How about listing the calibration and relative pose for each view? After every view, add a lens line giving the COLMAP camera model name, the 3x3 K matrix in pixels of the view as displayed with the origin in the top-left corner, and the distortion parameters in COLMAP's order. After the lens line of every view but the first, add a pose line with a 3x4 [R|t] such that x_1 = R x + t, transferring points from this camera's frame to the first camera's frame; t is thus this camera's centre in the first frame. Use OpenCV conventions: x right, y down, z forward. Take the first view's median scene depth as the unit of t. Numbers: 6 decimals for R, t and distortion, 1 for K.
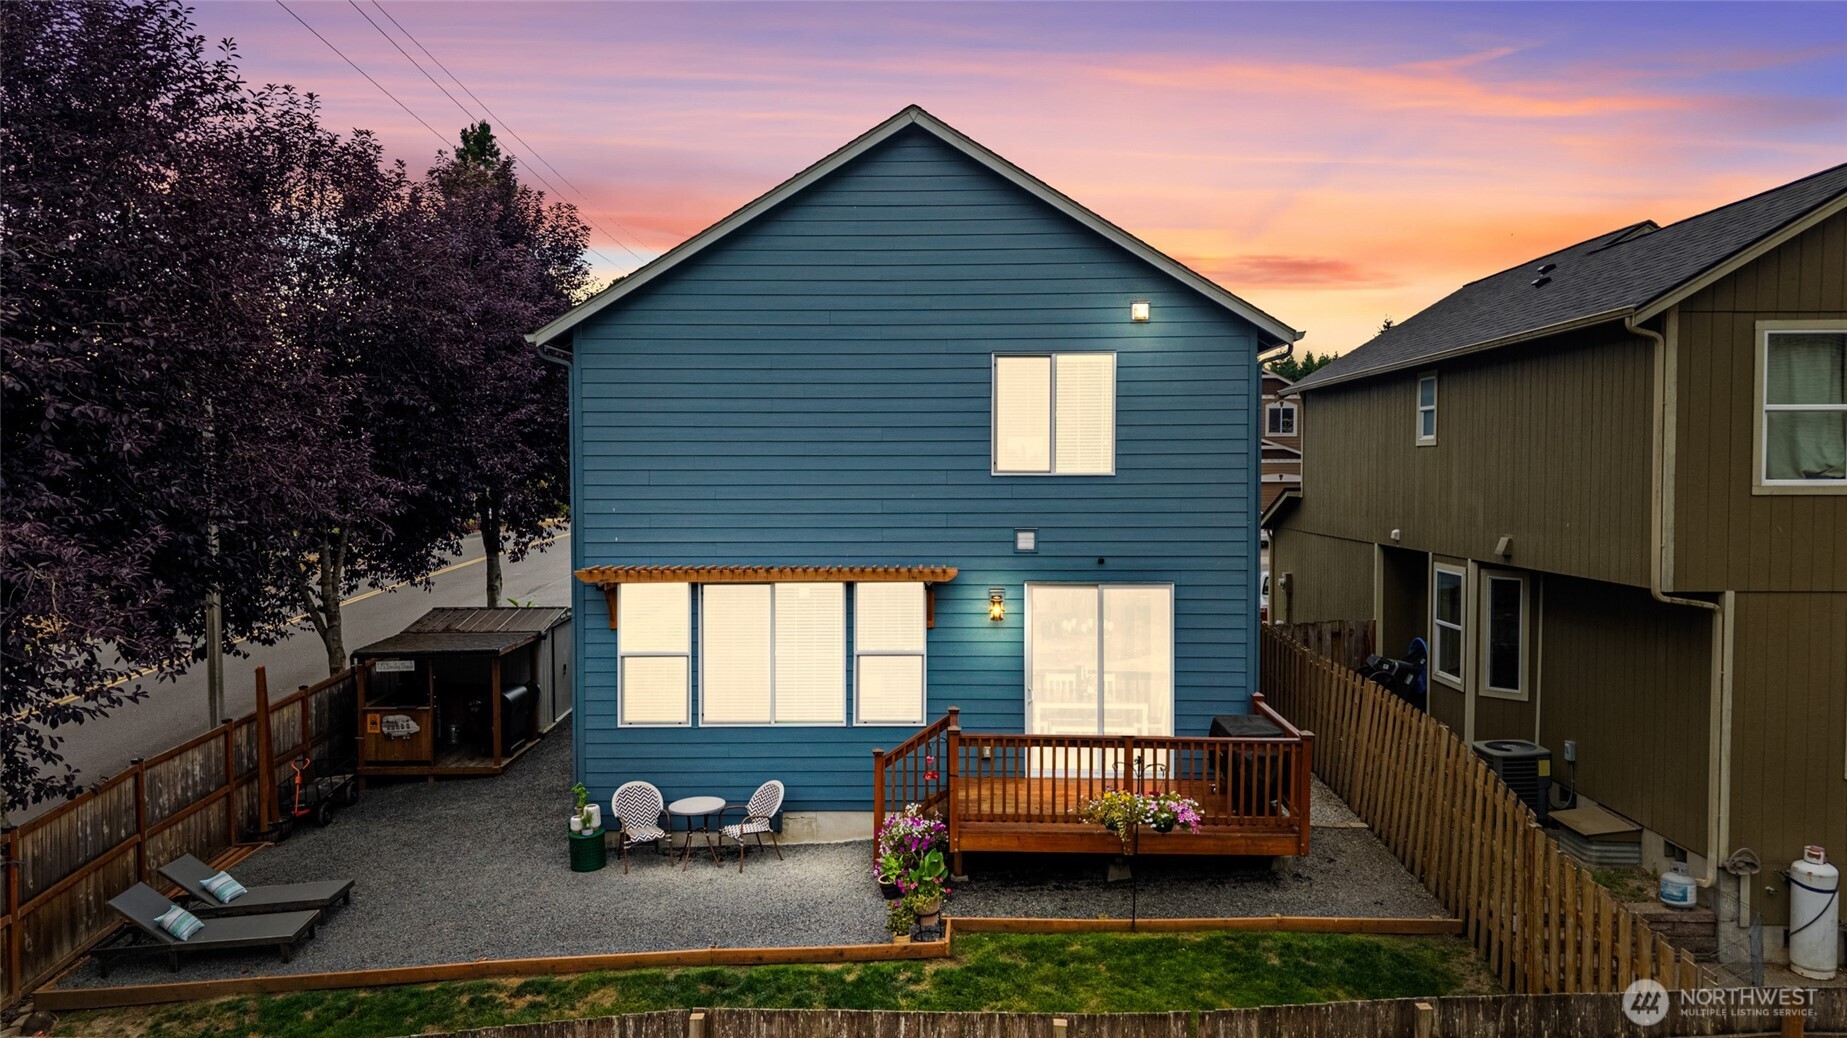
lens RADIAL K [[1226.5, 0, 926.9], [0, 1226.5, 541.3], [0, 0, 1]] dist [0.004617, -0.003046]
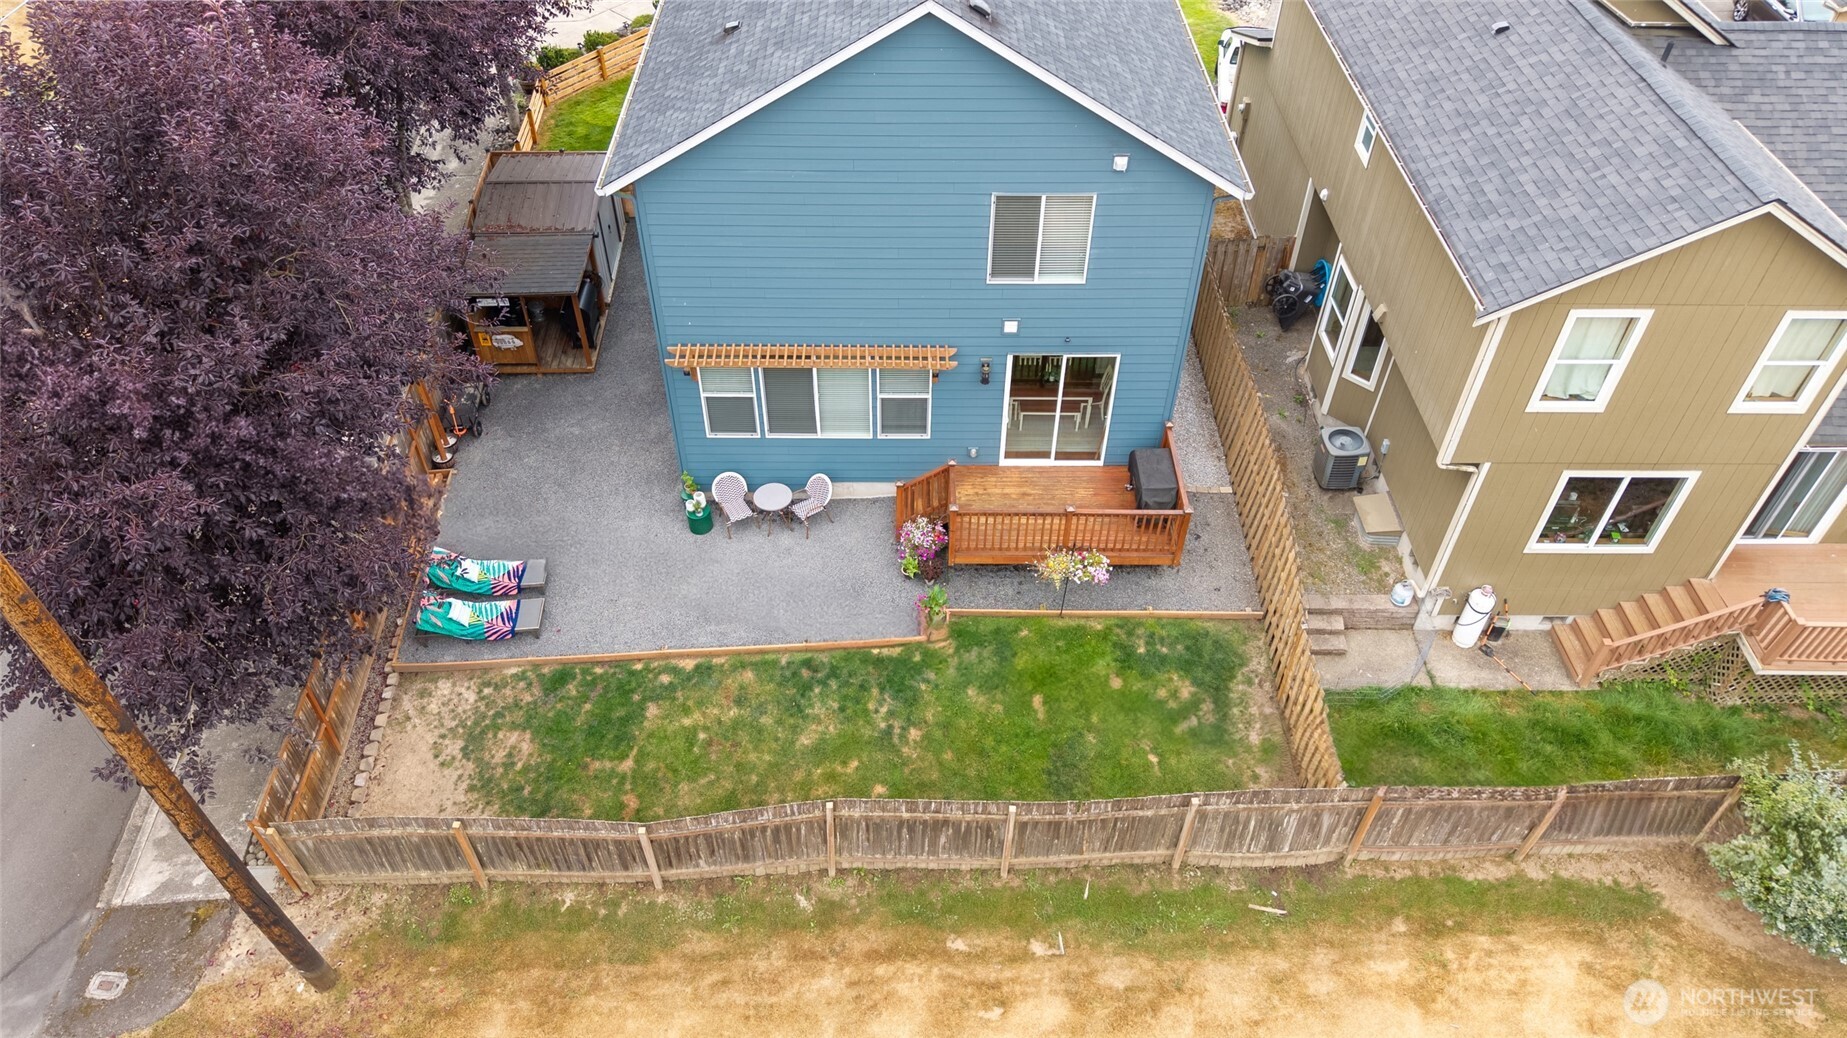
lens RADIAL K [[1248.7, 0, 911.7], [0, 1248.7, 508.5], [0, 0, 1]] dist [0.009906, -0.005280]
pose [[0.999643, -0.003503, 0.026479, -0.059797], [-0.014829, 0.751739, 0.659294, -0.727303], [-0.022215, -0.659452, 0.751418, -0.116600]]
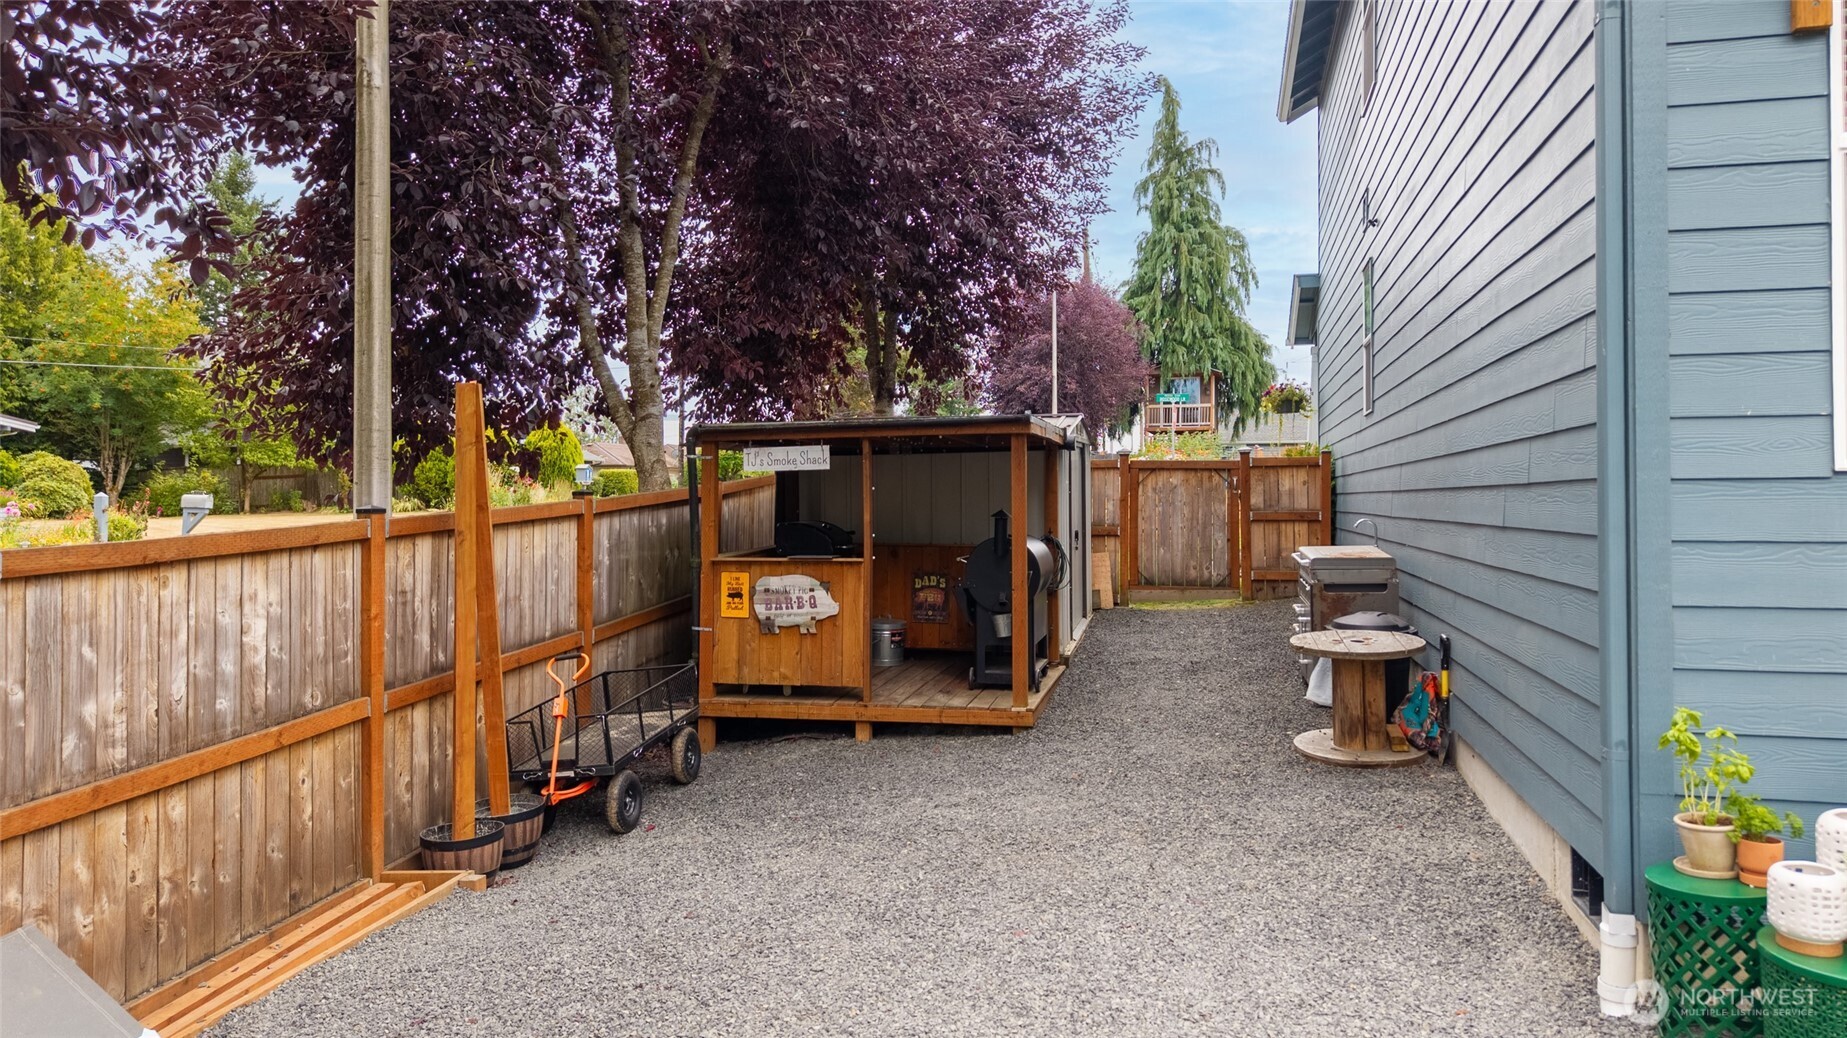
lens RADIAL K [[1242.9, 0, 919.3], [0, 1242.9, 497.6], [0, 0, 1]] dist [0.004234, -0.002384]
pose [[0.974134, -0.000535, -0.225972, -0.368648], [-0.012196, 0.998415, -0.054940, 0.173876], [0.225644, 0.056275, 0.972583, 0.752898]]
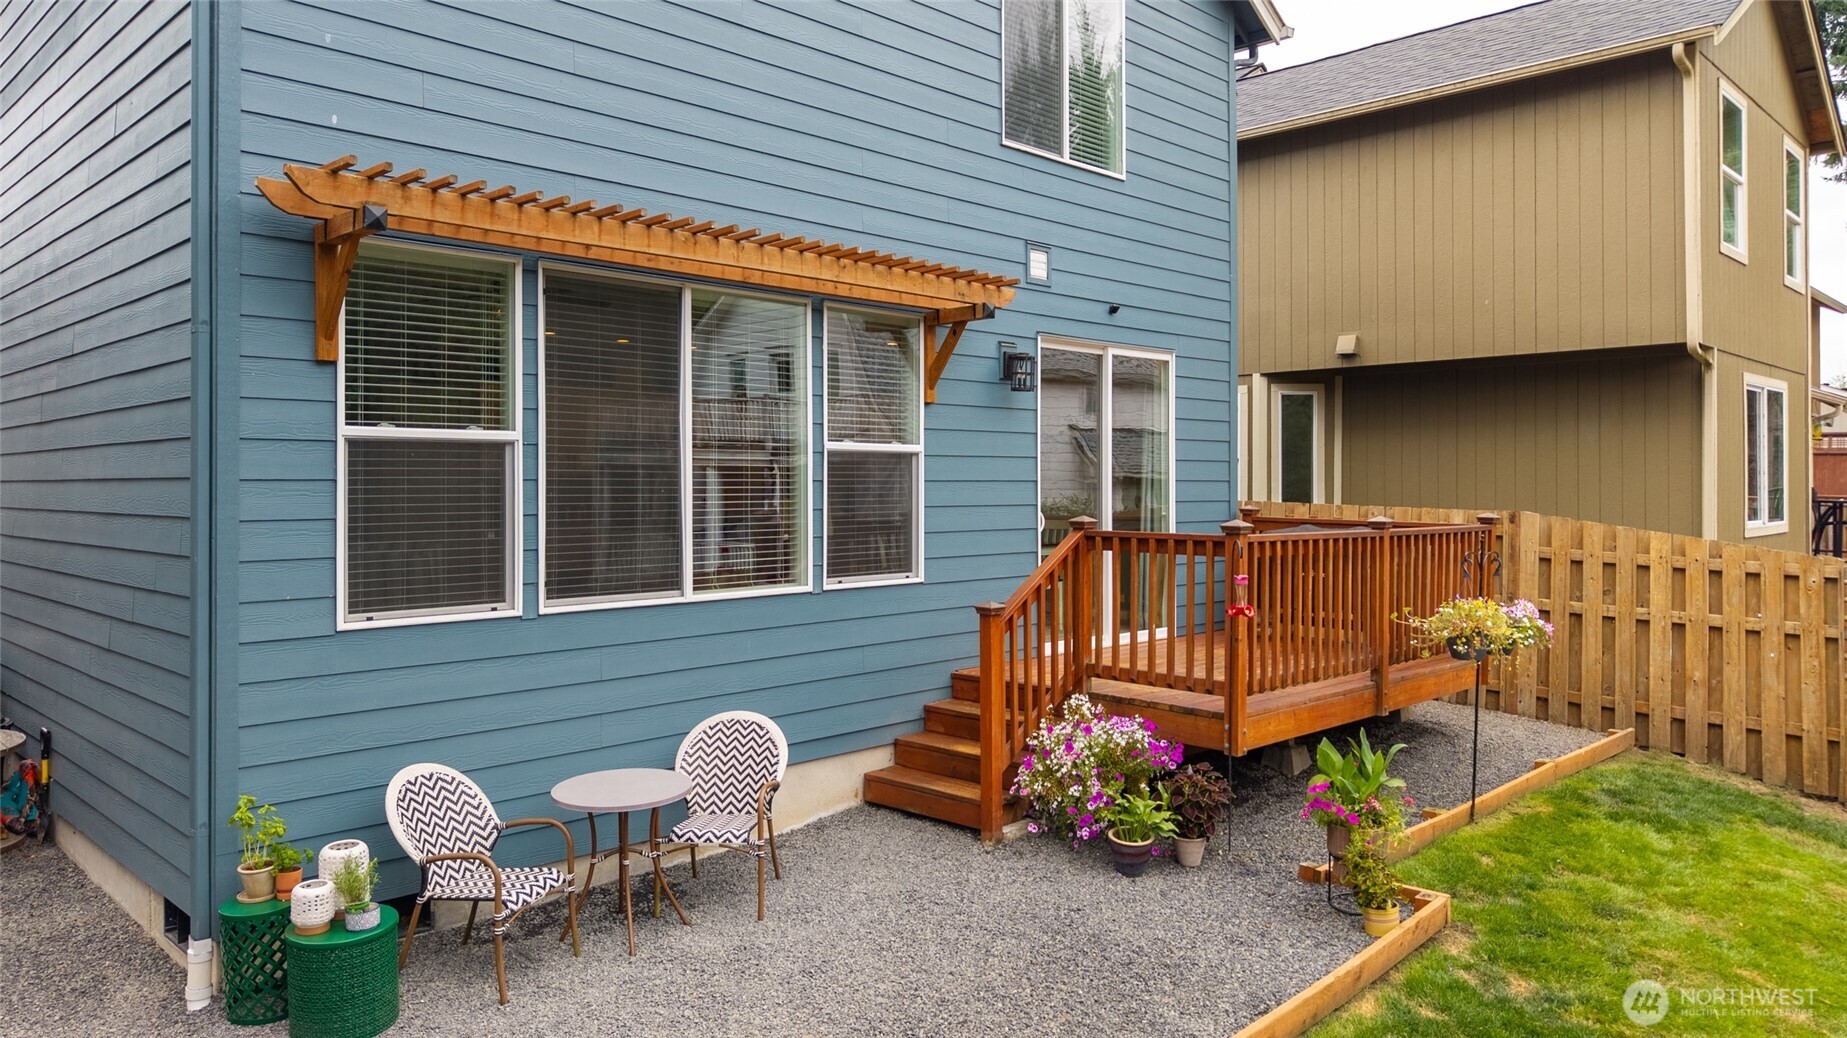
lens RADIAL K [[1269.3, 0, 946.7], [0, 1269.3, 467.5], [0, 0, 1]] dist [0.001224, 0.002820]
pose [[0.681505, 0.009926, 0.731746, -0.413237], [0.031248, 0.998601, -0.042648, 0.126648], [-0.731146, 0.051930, 0.680242, 0.611372]]
